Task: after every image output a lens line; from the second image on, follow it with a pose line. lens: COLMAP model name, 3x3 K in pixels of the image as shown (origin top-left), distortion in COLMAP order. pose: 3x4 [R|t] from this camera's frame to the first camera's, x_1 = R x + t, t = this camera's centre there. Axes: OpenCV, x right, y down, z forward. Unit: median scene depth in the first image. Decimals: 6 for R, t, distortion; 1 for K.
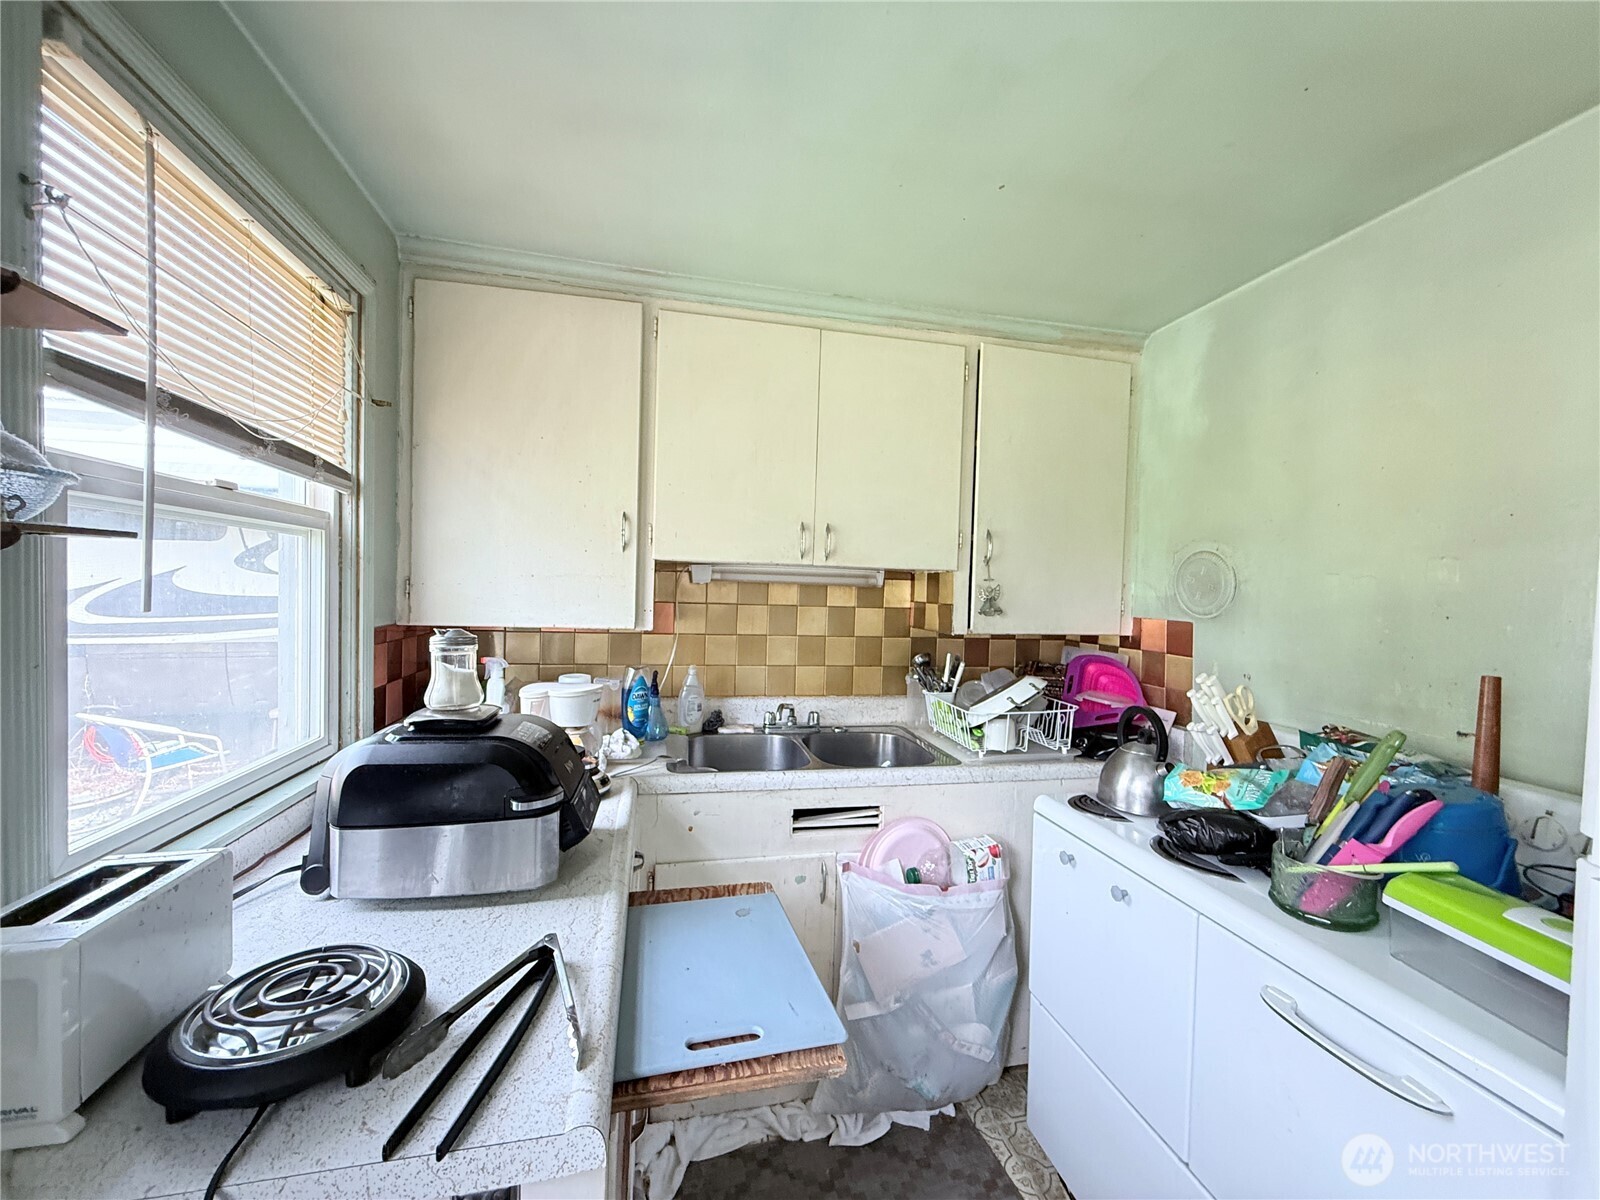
lens RADIAL K [[638.1, 0, 800.3], [0, 638.1, 603.2], [0, 0, 1]] dist [-0.000060, 0.000149]
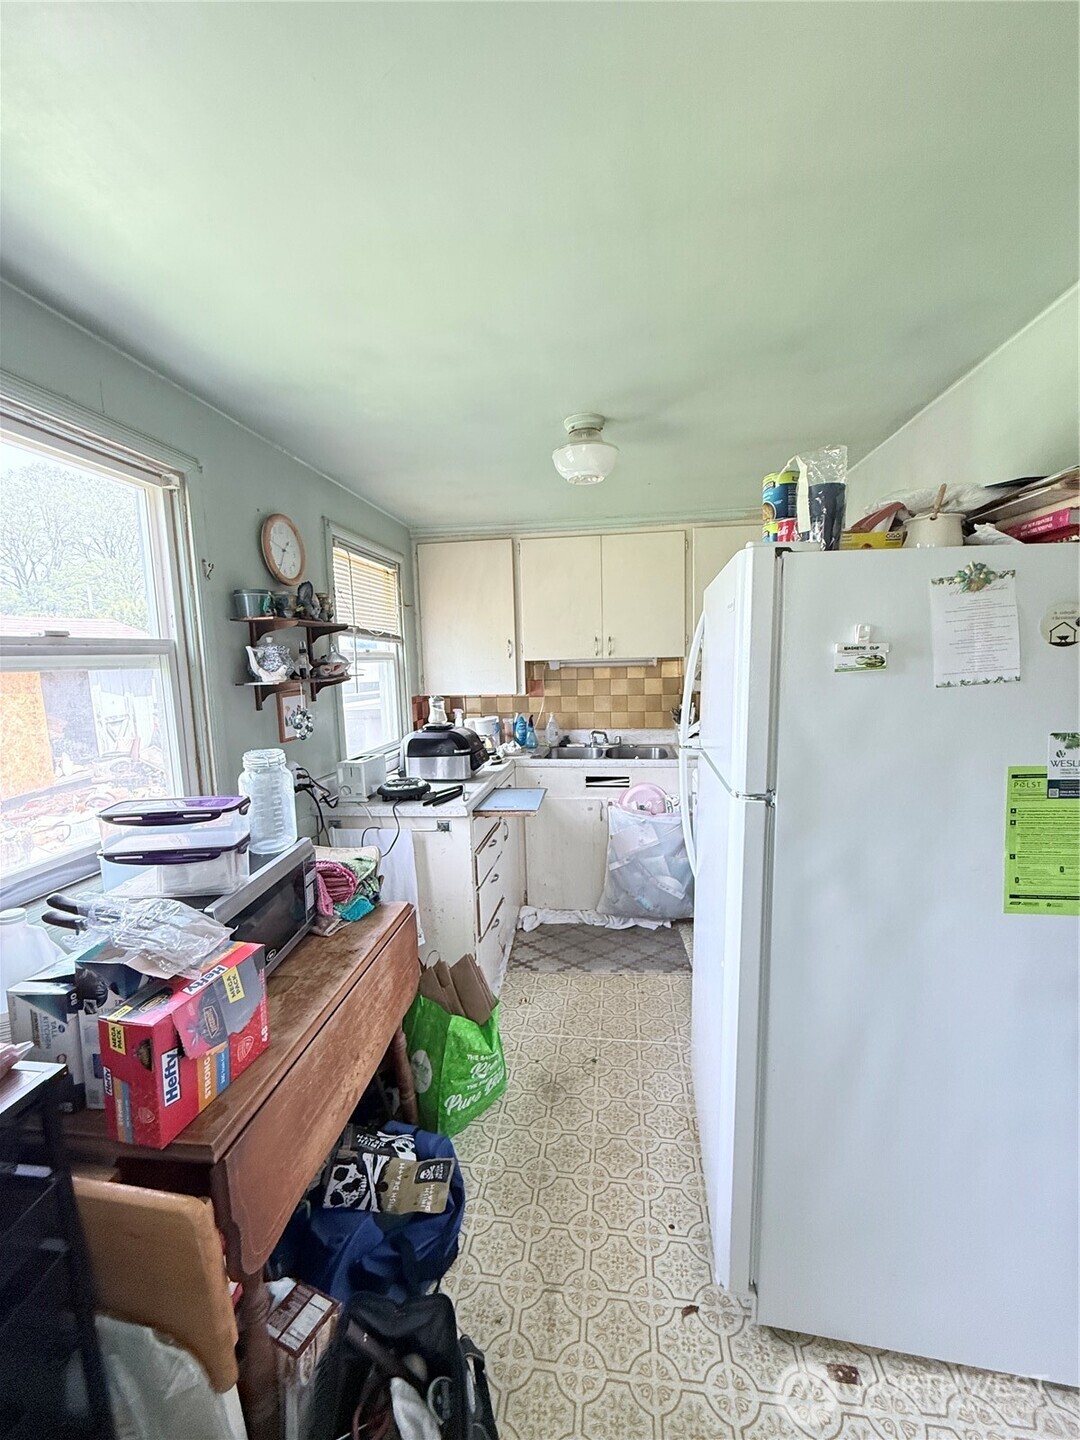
lens RADIAL K [[574.3, 0, 547.2], [0, 574.3, 719.5], [0, 0, 1]] dist [-0.000060, 0.000149]
pose [[0.939082, -0.017650, -0.343239, 0.514401], [0.045609, 0.996248, 0.073555, -0.013014], [0.340653, -0.084729, 0.936363, -0.798239]]
